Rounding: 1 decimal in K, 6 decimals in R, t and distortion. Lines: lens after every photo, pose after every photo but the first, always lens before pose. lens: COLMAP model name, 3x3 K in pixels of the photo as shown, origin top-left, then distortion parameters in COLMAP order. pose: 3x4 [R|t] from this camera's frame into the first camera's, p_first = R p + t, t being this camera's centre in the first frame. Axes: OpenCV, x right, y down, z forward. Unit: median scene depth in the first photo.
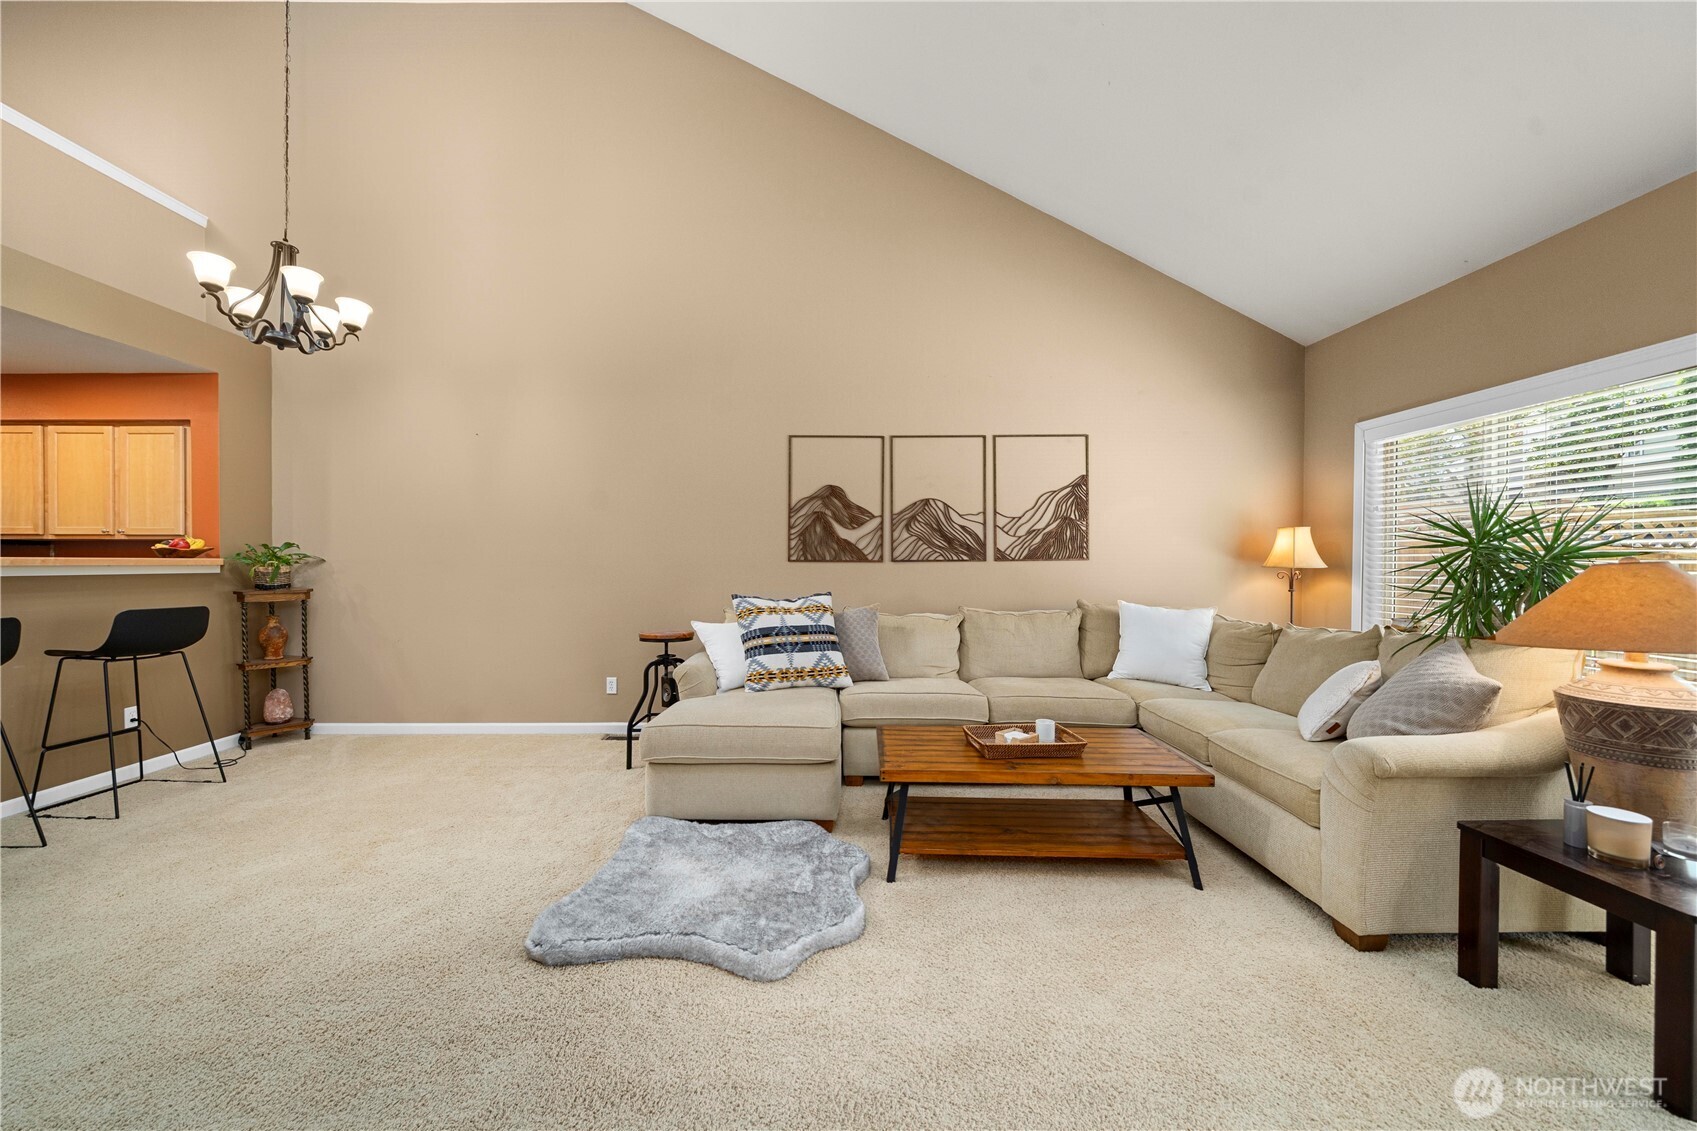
lens RADIAL K [[585.1, 0, 835.4], [0, 585.1, 567.4], [0, 0, 1]] dist [-0.006342, 0.000066]
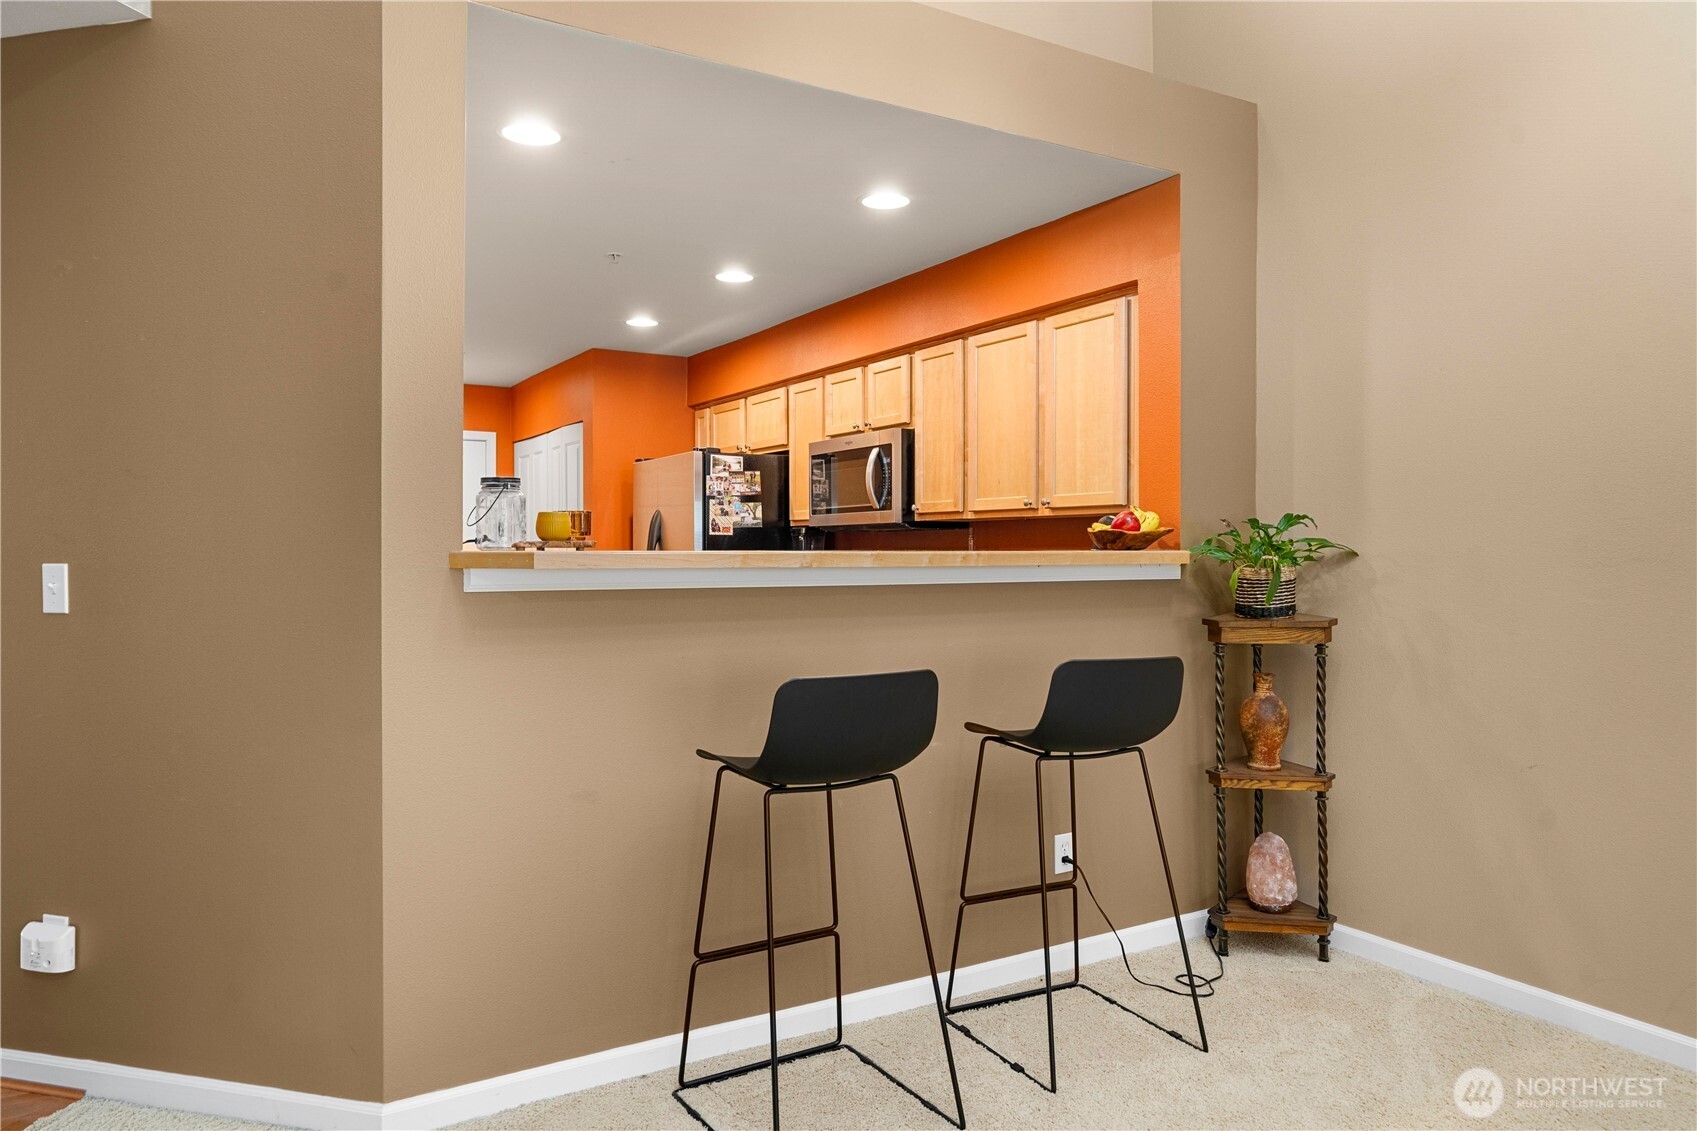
lens RADIAL K [[1120.7, 0, 843.9], [0, 1120.7, 560.9], [0, 0, 1]] dist [-0.000006, -0.000497]
pose [[0.504405, 0.009168, -0.863419, -0.355456], [-0.005464, 0.999958, 0.007426, -0.010758], [0.863450, 0.000972, 0.504434, 0.254630]]
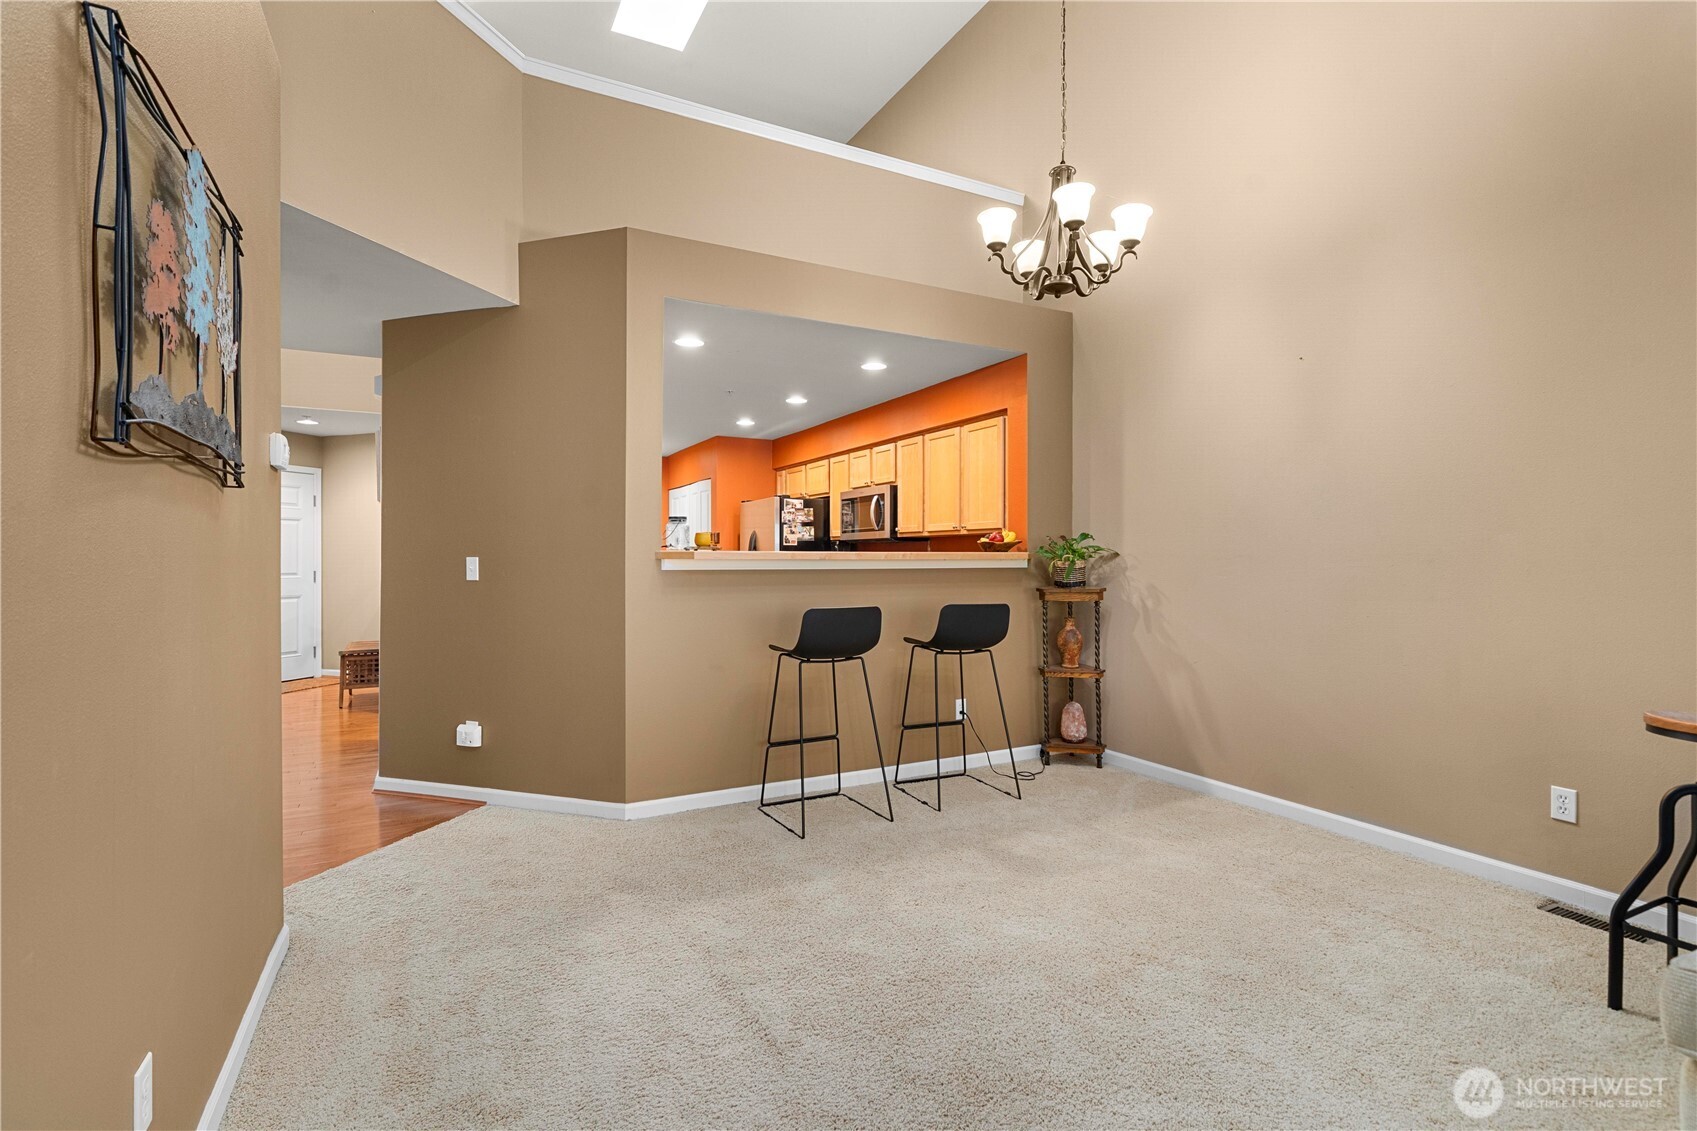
lens RADIAL K [[786.8, 0, 843.3], [0, 786.8, 560.0], [0, 0, 1]] dist [0.002059, 0.000779]
pose [[0.455379, 0.003726, -0.890290, -0.067893], [-0.006209, 0.999980, 0.001010, -0.002125], [0.890276, 0.005068, 0.455393, 0.153231]]
